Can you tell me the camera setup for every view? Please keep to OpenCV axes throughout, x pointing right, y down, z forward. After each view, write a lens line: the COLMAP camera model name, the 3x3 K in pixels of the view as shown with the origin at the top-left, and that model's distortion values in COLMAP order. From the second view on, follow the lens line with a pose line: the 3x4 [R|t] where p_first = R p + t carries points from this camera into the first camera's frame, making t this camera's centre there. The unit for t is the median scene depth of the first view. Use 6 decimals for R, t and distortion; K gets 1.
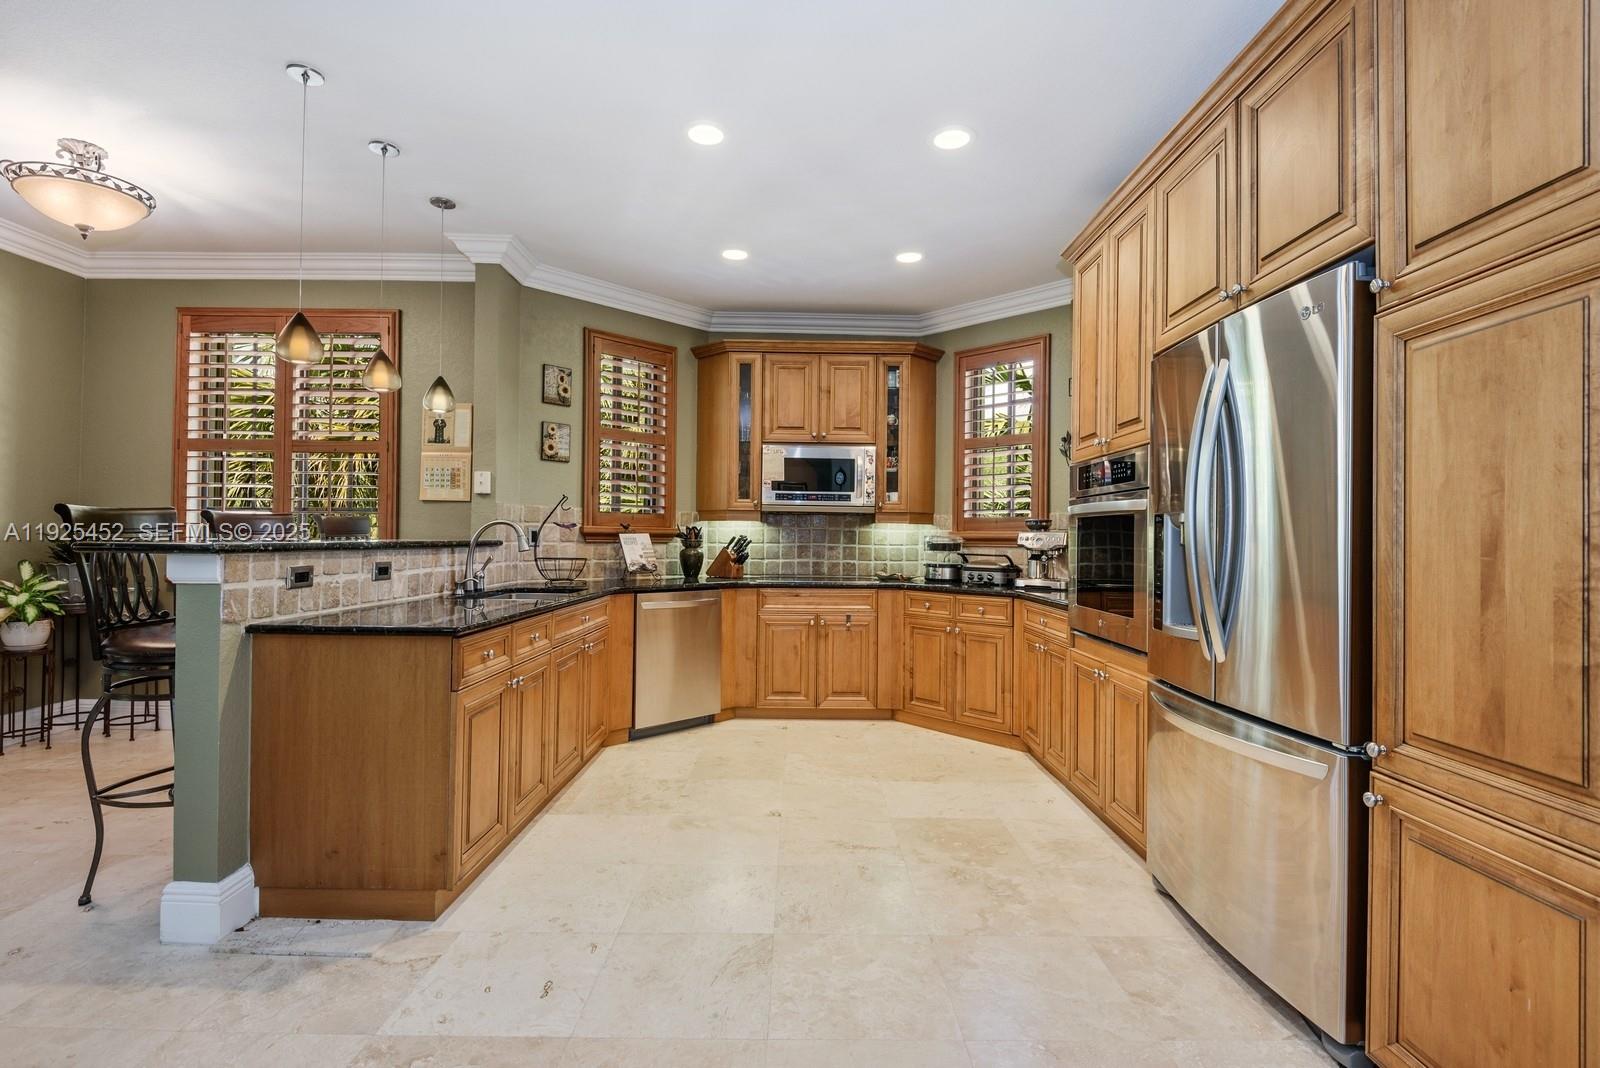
lens RADIAL K [[770.4, 0, 800.0], [0, 770.4, 534.0], [0, 0, 1]] dist [-0.004330, -0.000976]
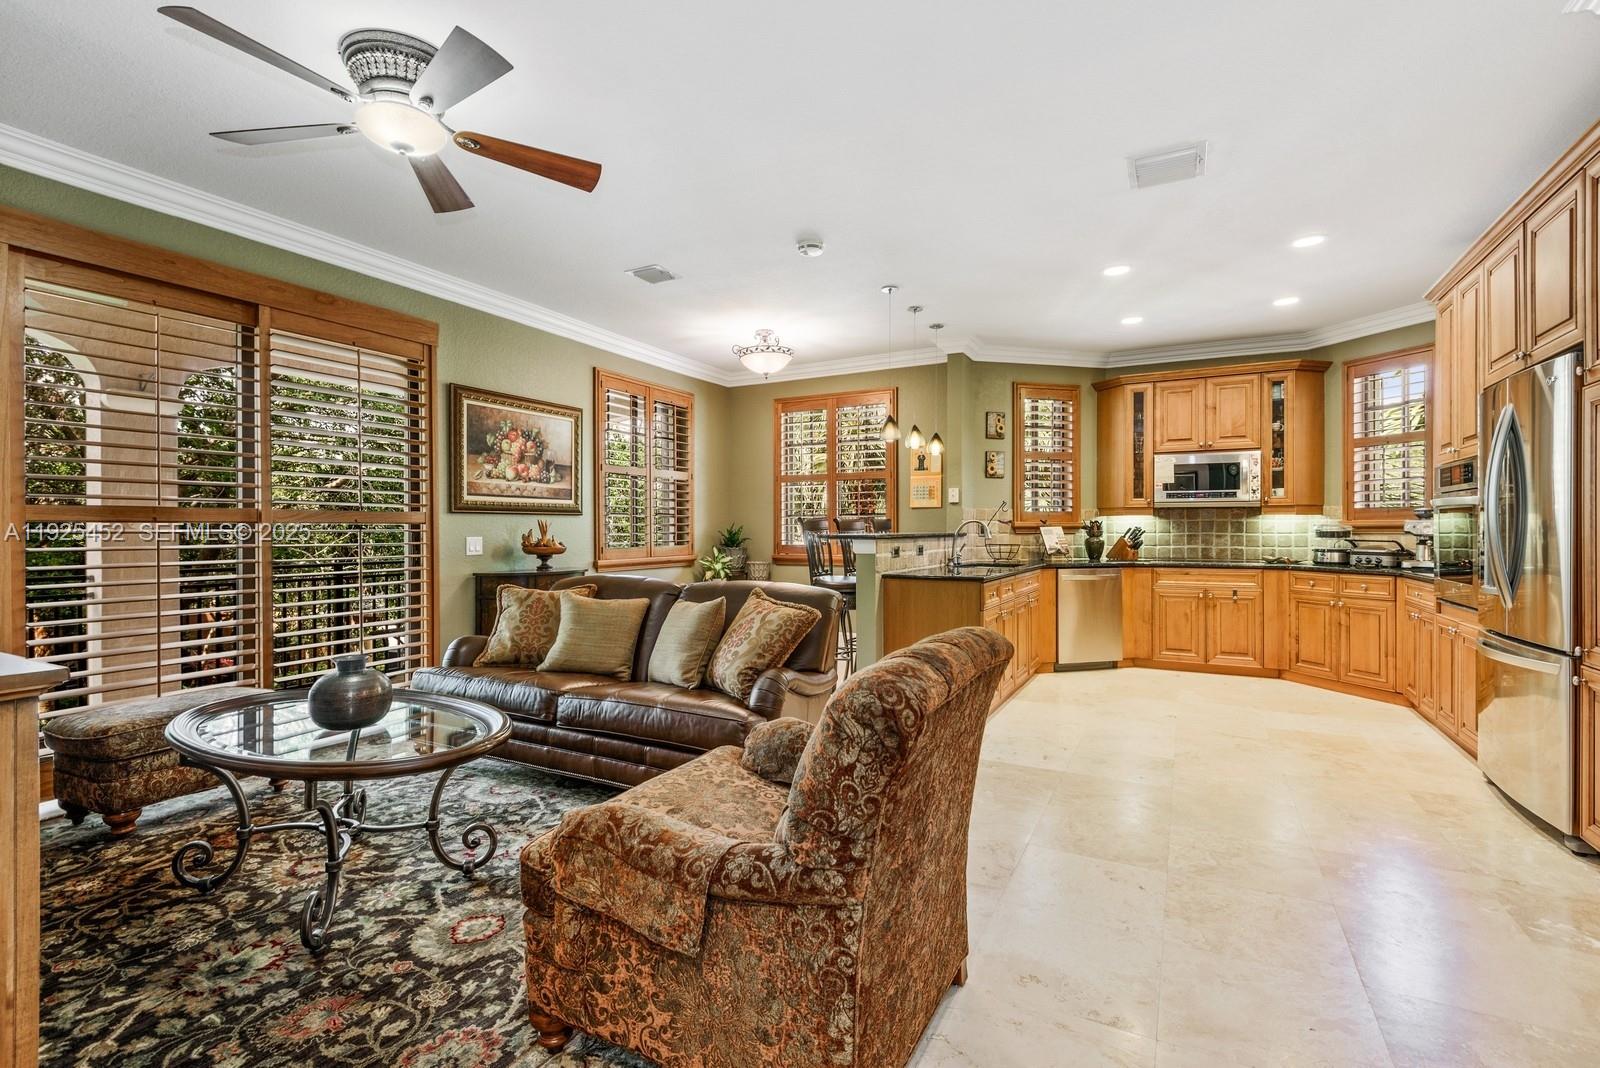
lens RADIAL K [[724.3, 0, 796.7], [0, 724.3, 531.3], [0, 0, 1]] dist [0.031828, -0.027022]
pose [[0.879960, -0.011952, -0.474897, 0.001711], [0.014870, 0.999887, 0.002389, -0.002265], [0.474815, -0.009163, 0.880038, -0.358309]]
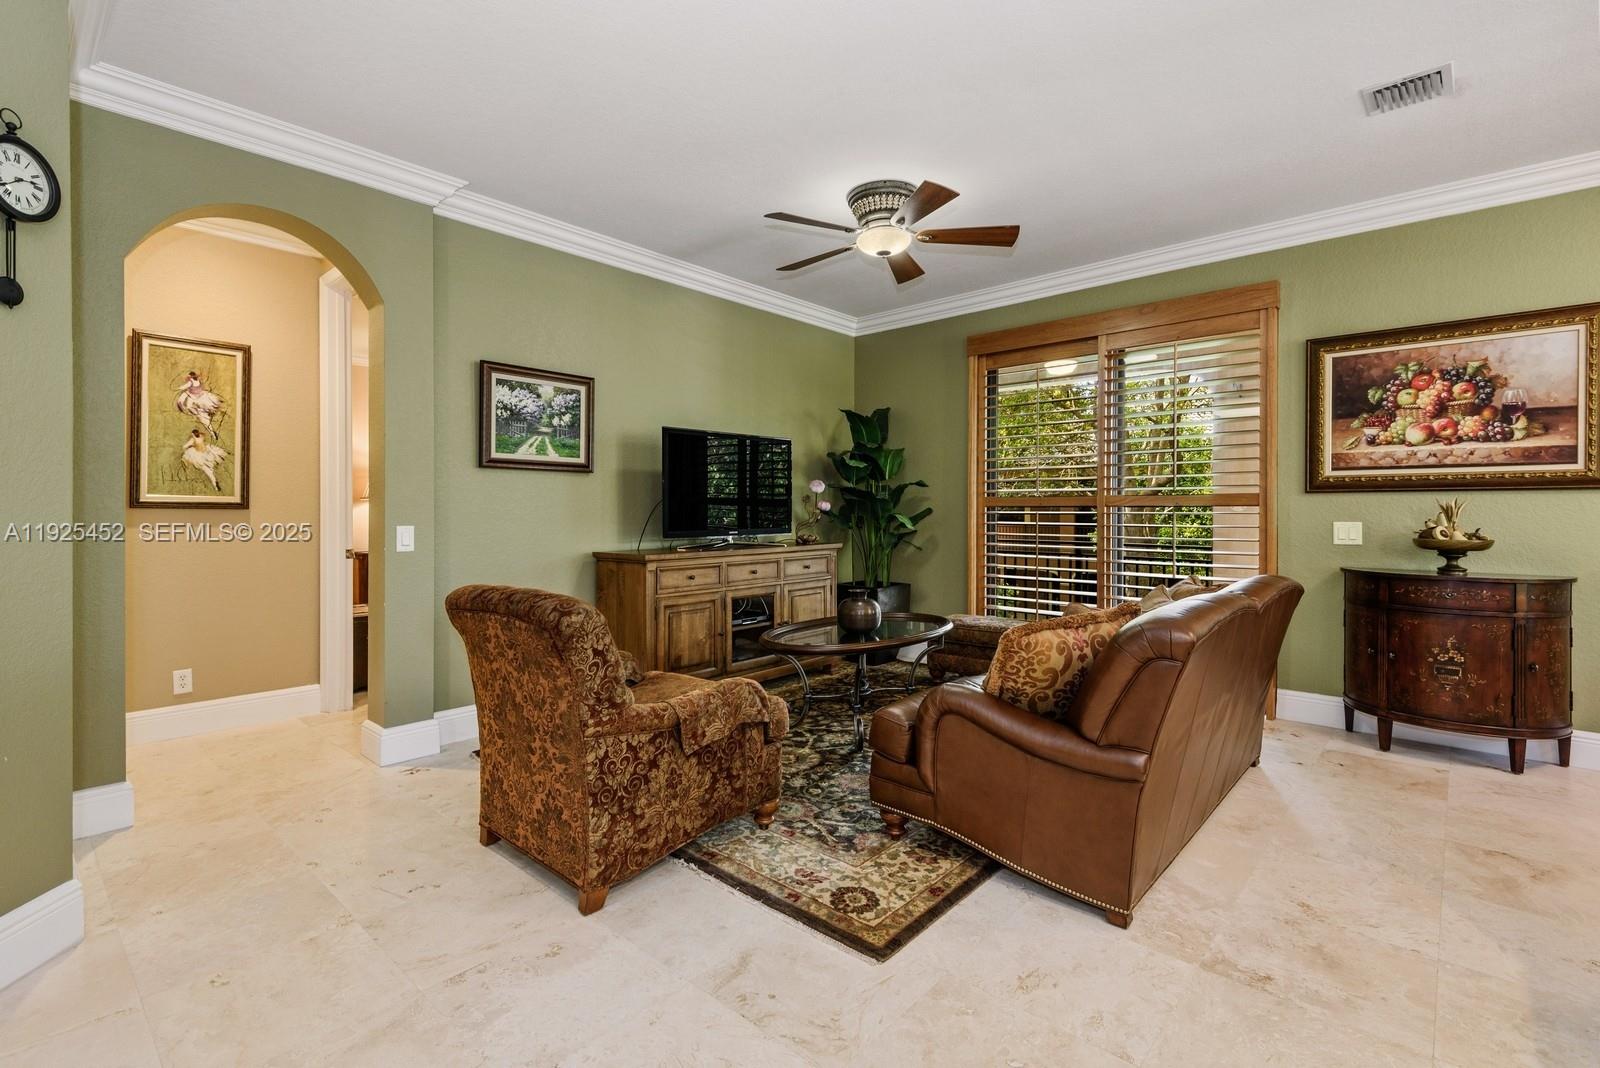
lens RADIAL K [[750.4, 0, 808.0], [0, 750.4, 512.0], [0, 0, 1]] dist [0.014739, -0.001495]
pose [[-0.672660, -0.011214, -0.739867, 0.134710], [-0.006232, 0.999936, -0.009489, 0.001577], [0.739925, -0.001772, -0.672687, 0.370220]]
